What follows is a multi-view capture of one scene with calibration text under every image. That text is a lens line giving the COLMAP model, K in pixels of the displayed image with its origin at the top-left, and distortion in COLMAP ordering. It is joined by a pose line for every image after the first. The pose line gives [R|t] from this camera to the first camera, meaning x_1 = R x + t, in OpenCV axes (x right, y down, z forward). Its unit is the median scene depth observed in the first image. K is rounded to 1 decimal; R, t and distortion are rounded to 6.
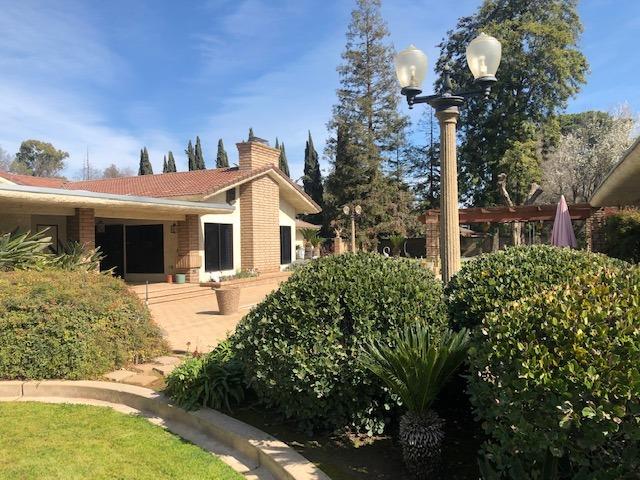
lens RADIAL K [[532.7, 0, 320.2], [0, 532.7, 240.4], [0, 0, 1]] dist [0.024657, -0.010957]
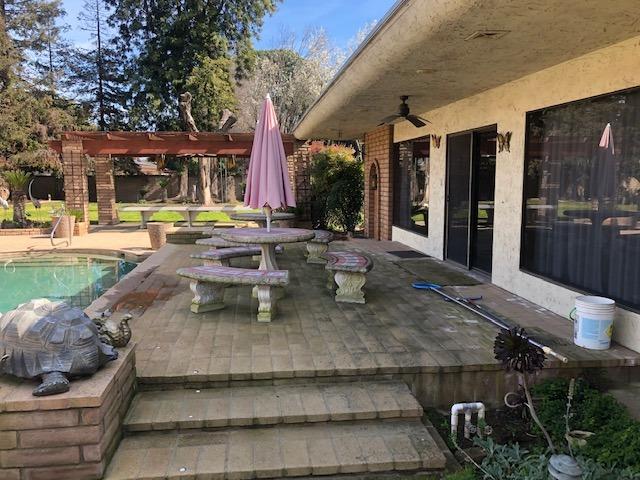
lens RADIAL K [[532.7, 0, 320.2], [0, 532.7, 240.4], [0, 0, 1]] dist [0.024657, -0.010957]
pose [[0.853877, -0.039001, 0.519011, 0.080138], [-0.021941, 0.993605, 0.110761, -0.003395], [-0.520012, -0.105964, 0.847561, 0.187380]]
